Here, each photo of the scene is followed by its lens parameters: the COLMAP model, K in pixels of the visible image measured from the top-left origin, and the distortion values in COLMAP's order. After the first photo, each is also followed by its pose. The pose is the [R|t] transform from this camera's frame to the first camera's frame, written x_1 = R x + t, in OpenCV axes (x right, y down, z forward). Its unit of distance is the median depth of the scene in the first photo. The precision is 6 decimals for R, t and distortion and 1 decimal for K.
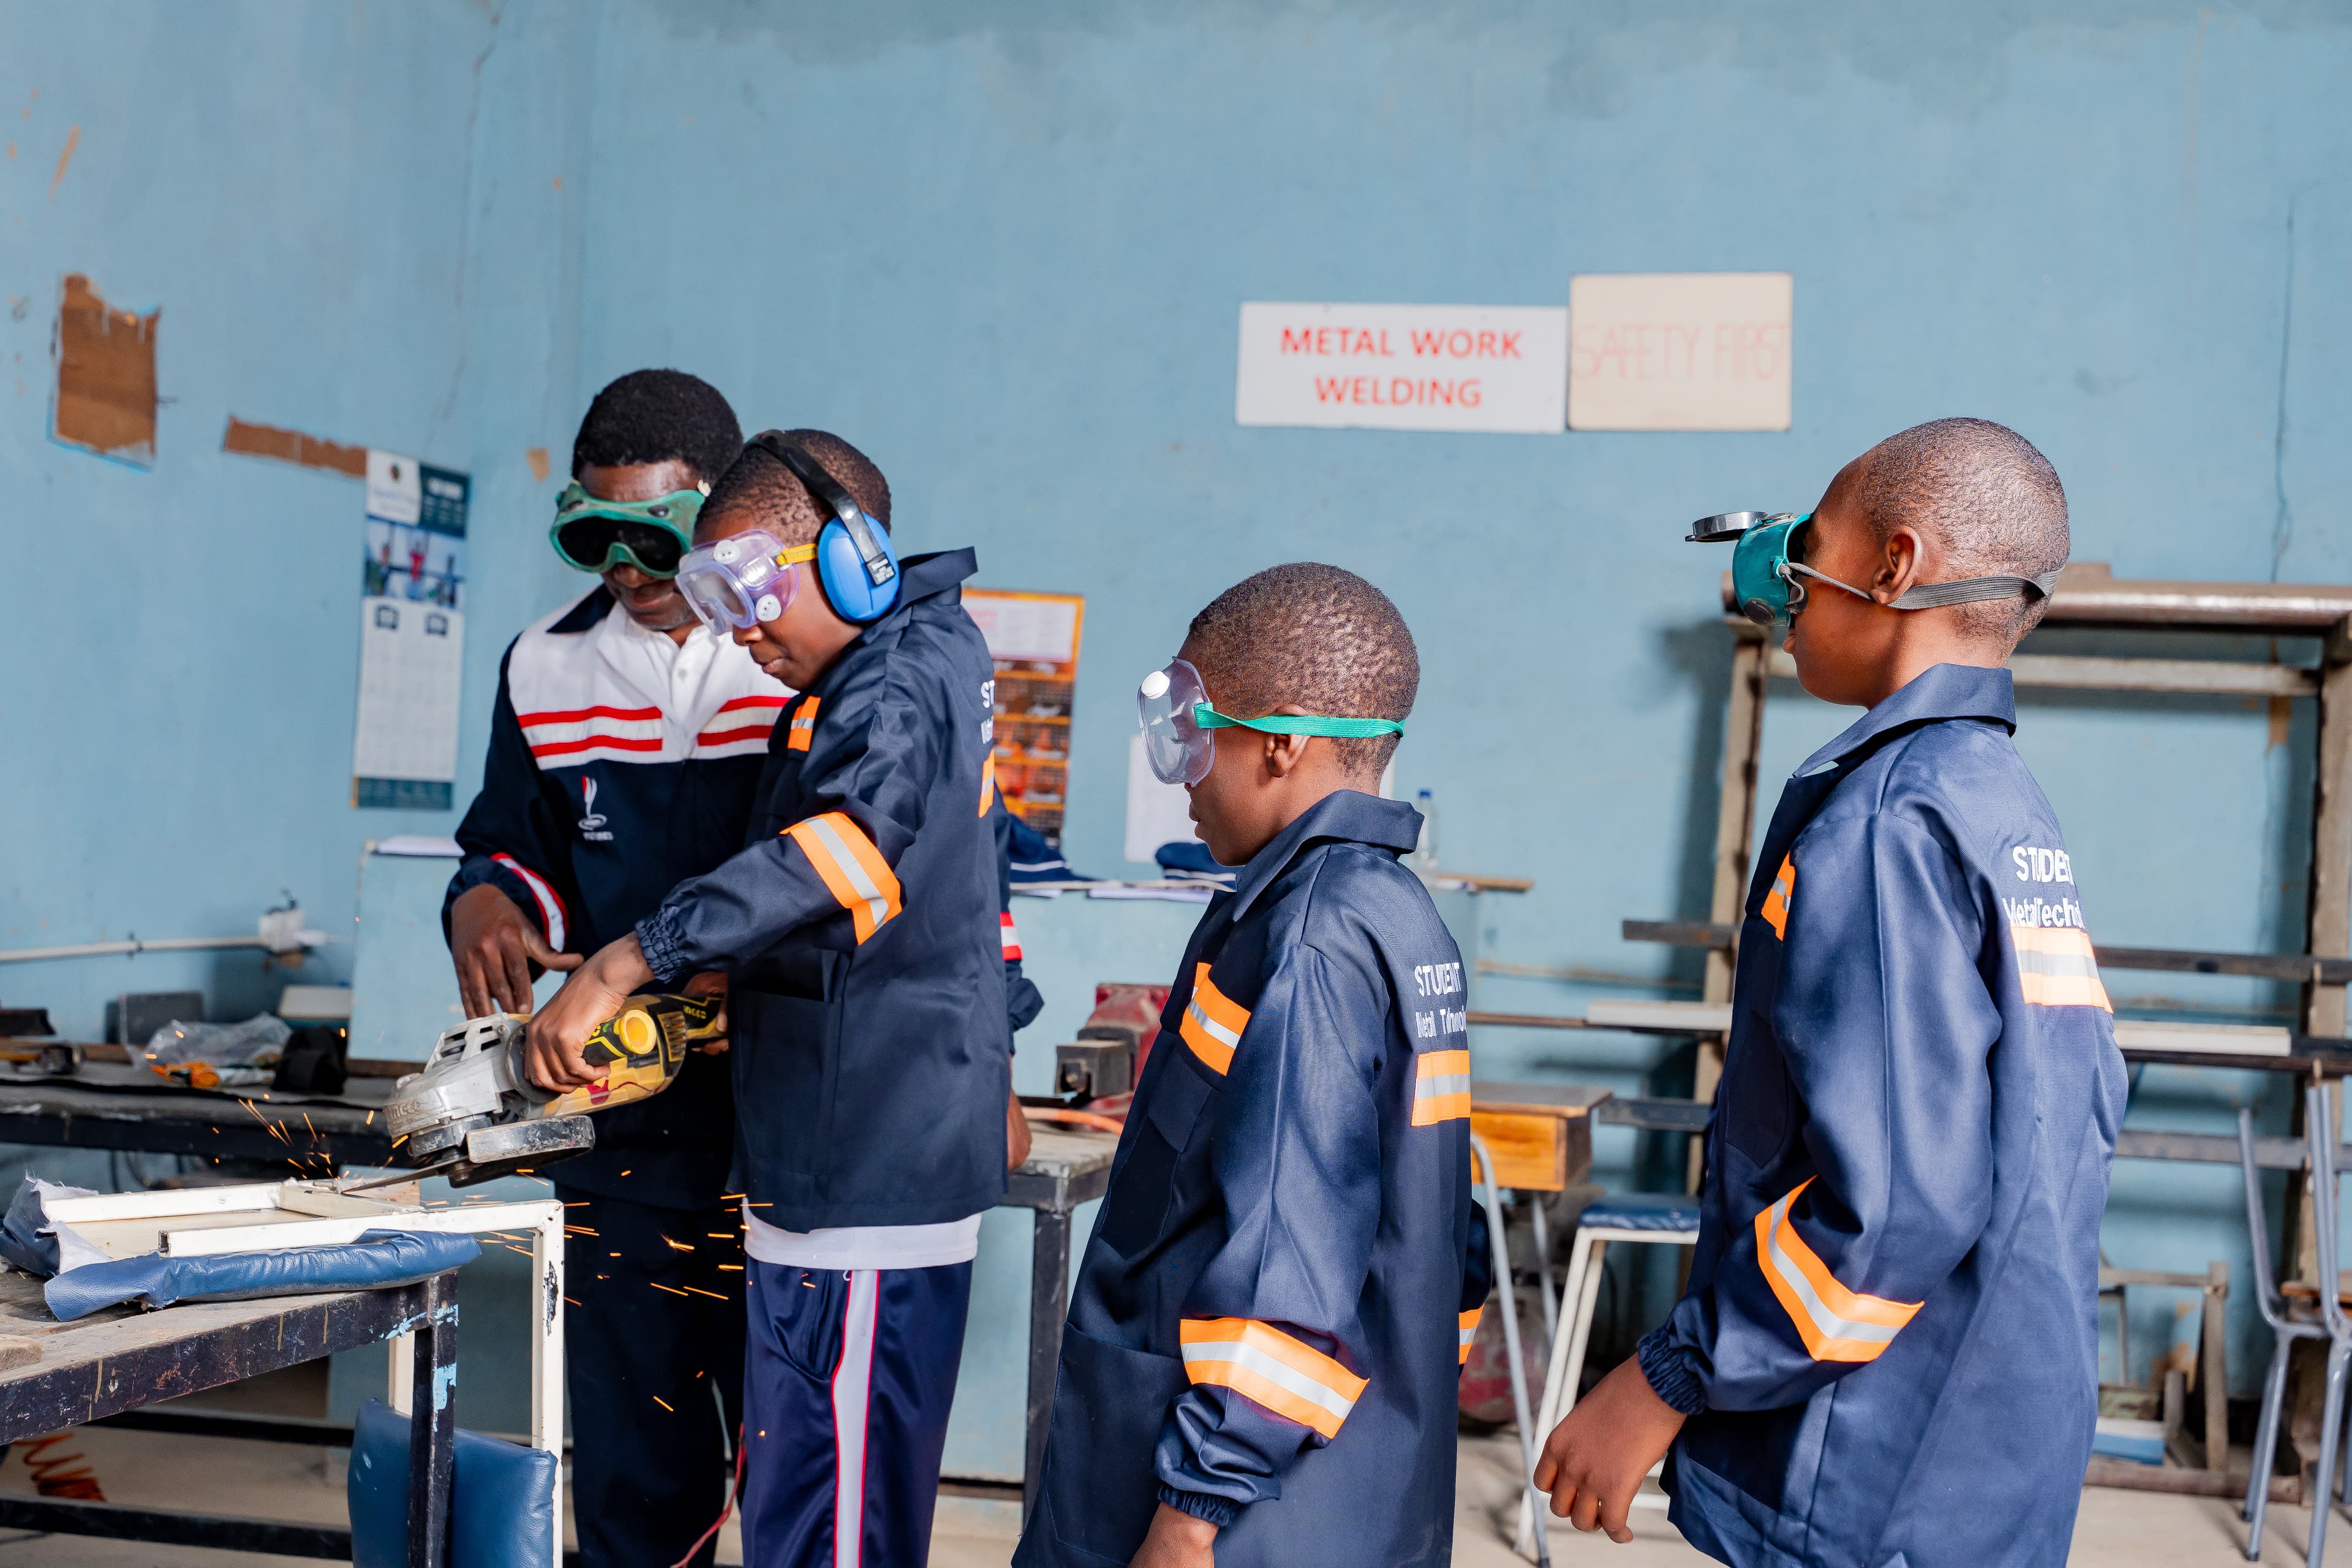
lens RADIAL K [[3555.1, 0, 1130.3], [0, 3555.1, 775.6], [0, 0, 1]] dist [0.001037, 0.007619]
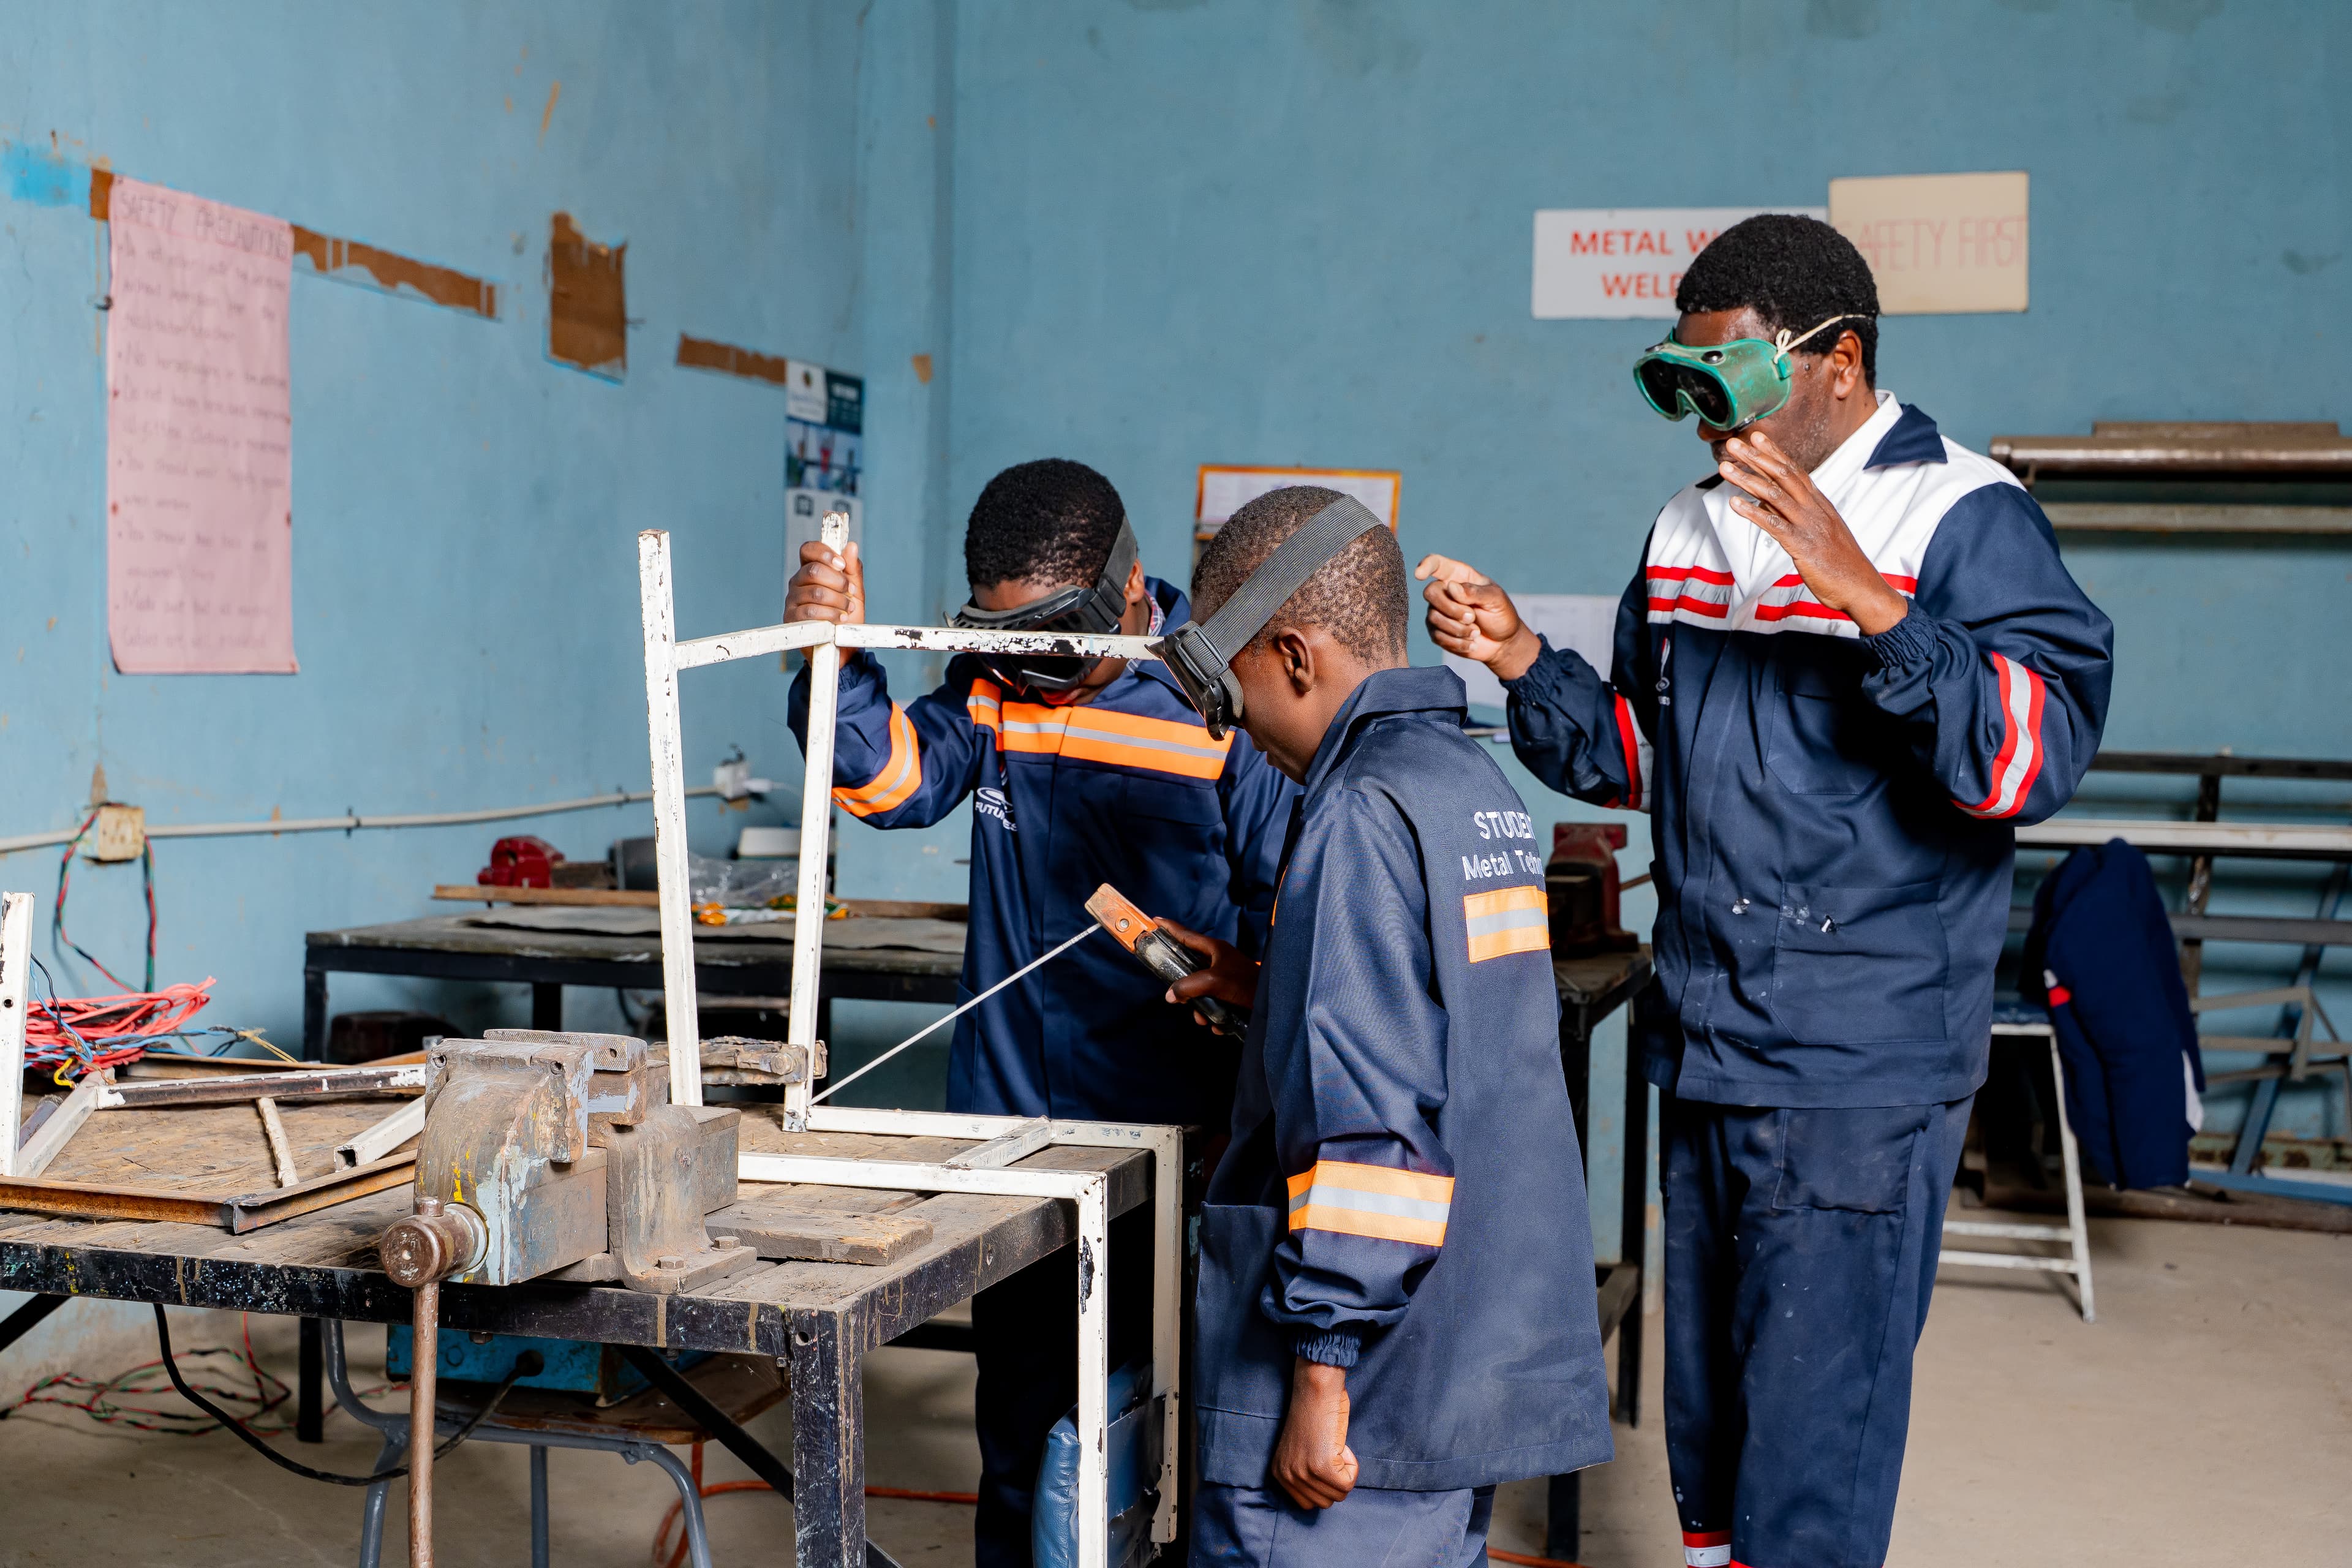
lens RADIAL K [[2963.8, 0, 1176.0], [0, 2963.8, 784.0], [0, 0, 1]] dist [0.003399, -0.031309]
pose [[0.999309, -0.020875, -0.030757, -0.060596], [0.022593, 0.998141, 0.056607, -0.005937], [0.029518, -0.057262, 0.997923, 0.037502]]
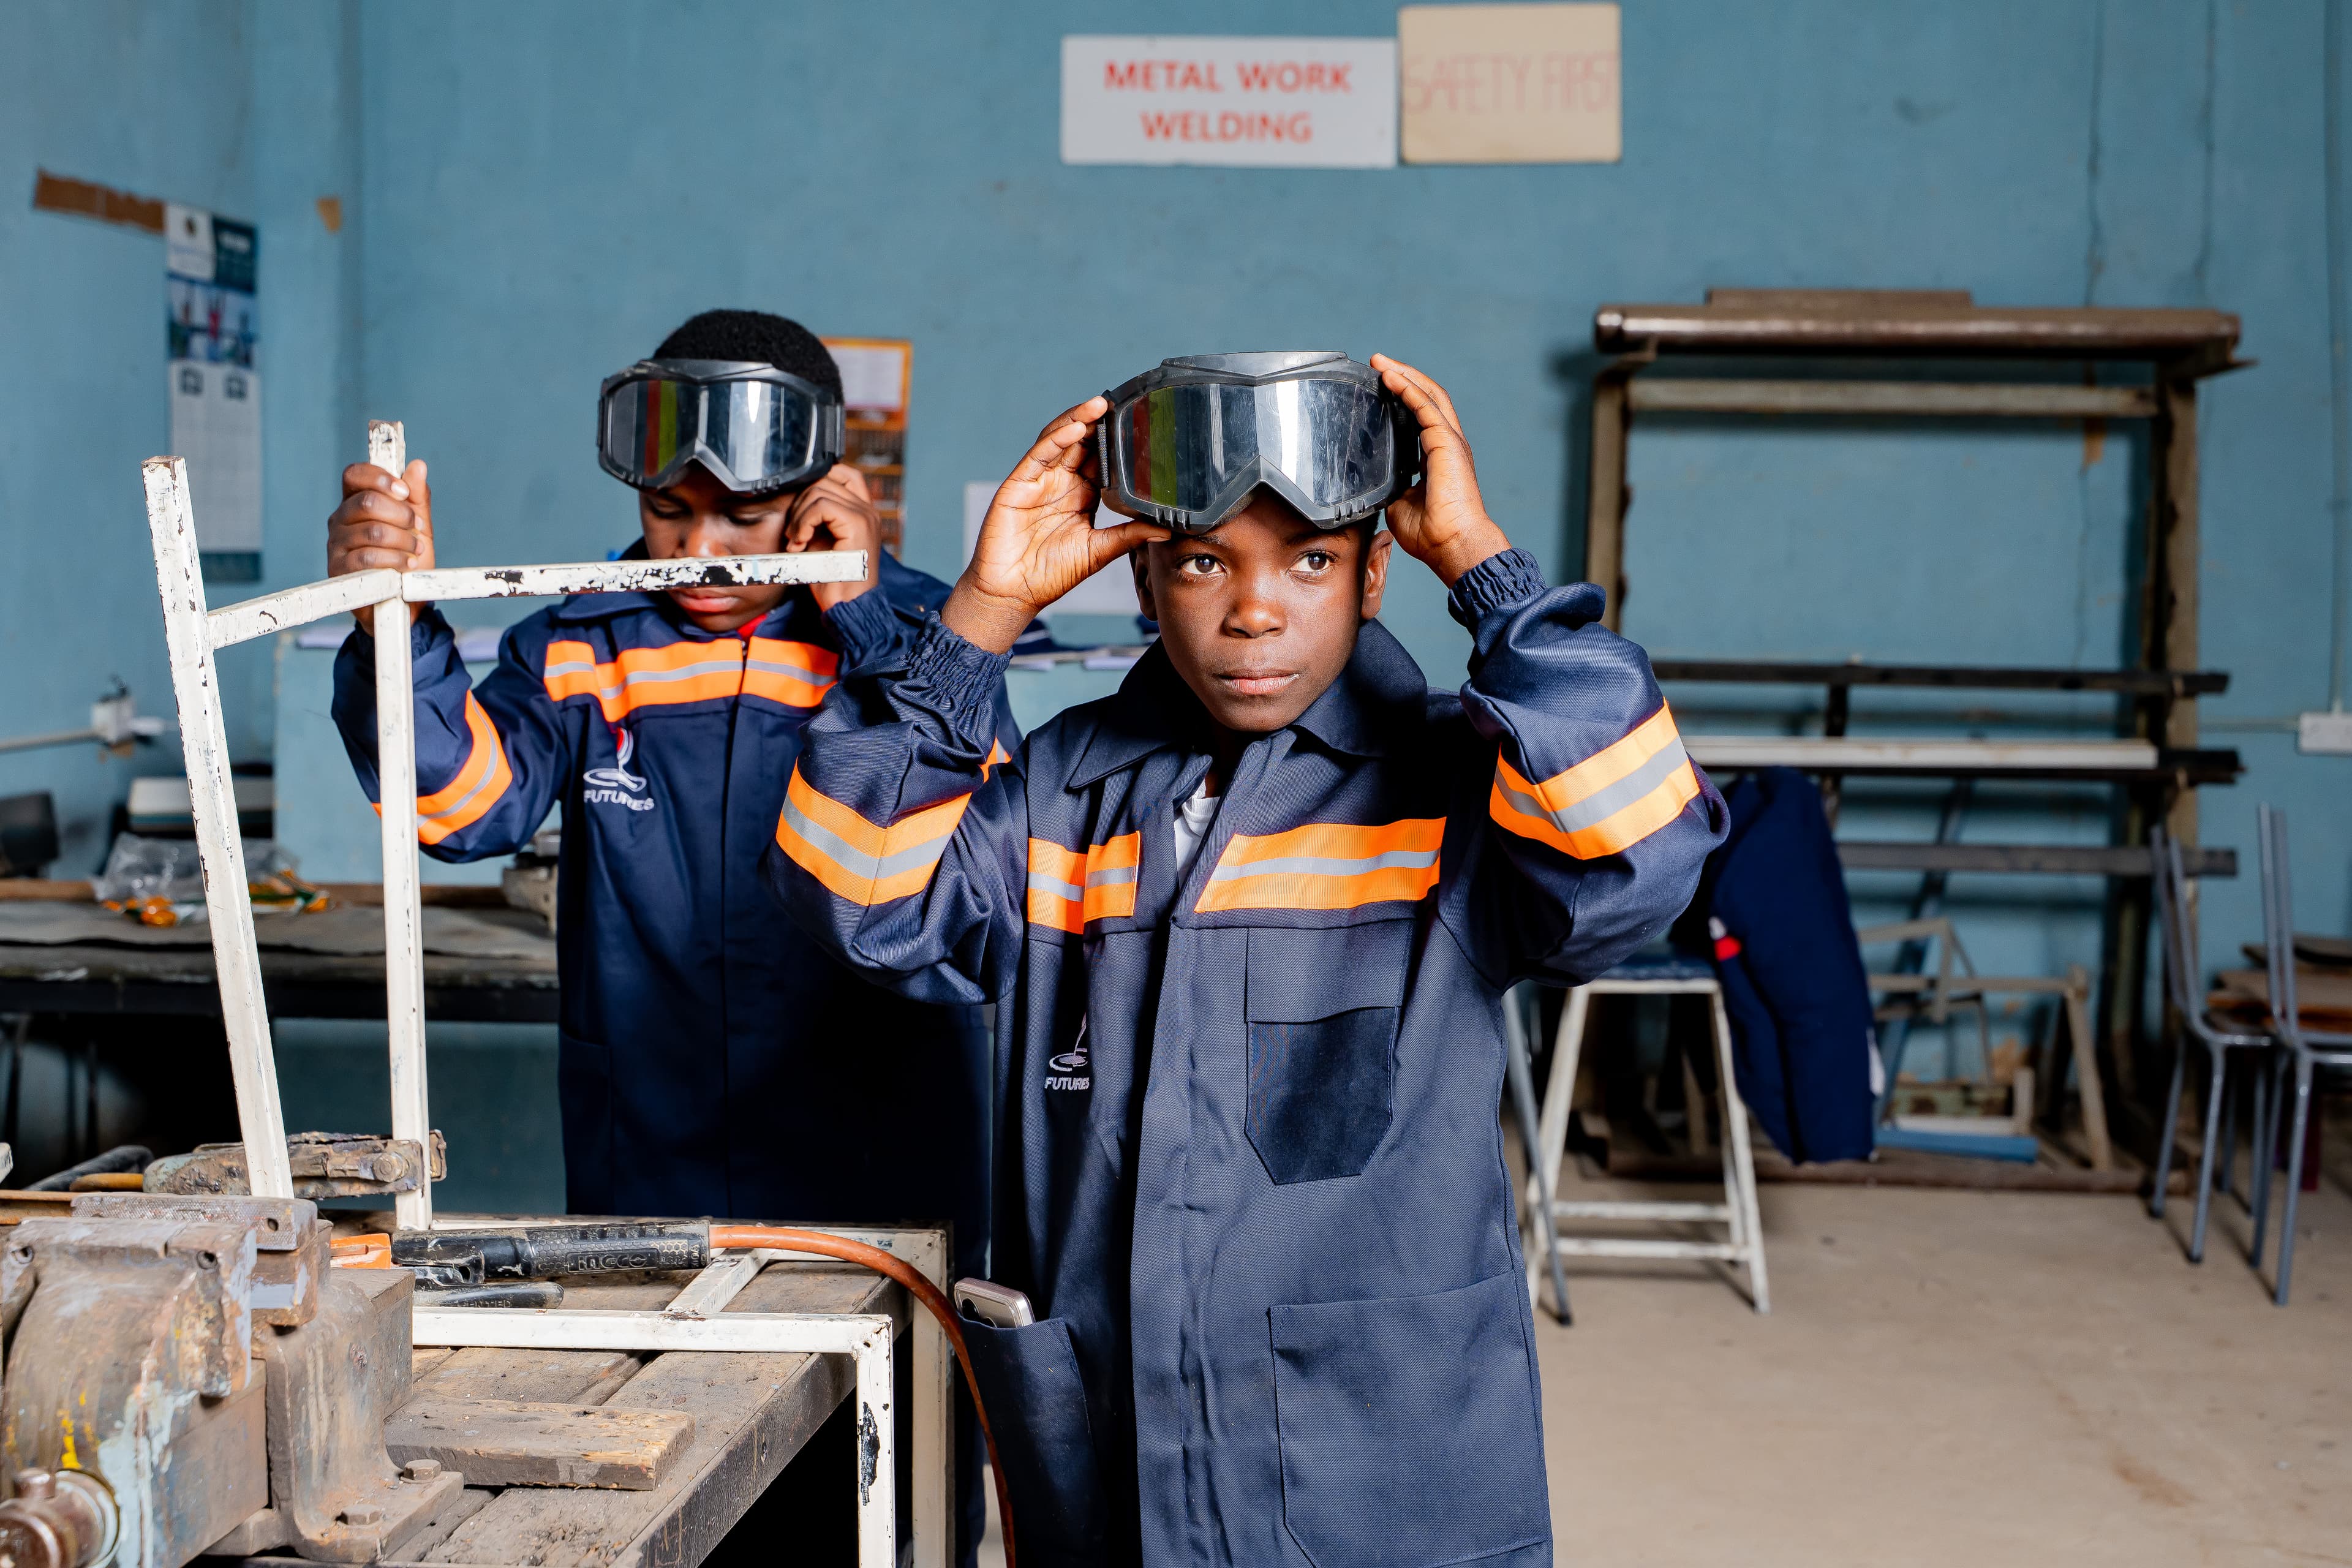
lens RADIAL K [[3296.6, 0, 1176.0], [0, 3296.6, 784.0], [0, 0, 1]] dist [0.005815, -0.032735]
pose [[0.986823, -0.042726, 0.156060, -0.091809], [0.028345, 0.995240, 0.093239, -0.012254], [-0.159301, -0.087587, 0.983337, 0.085985]]
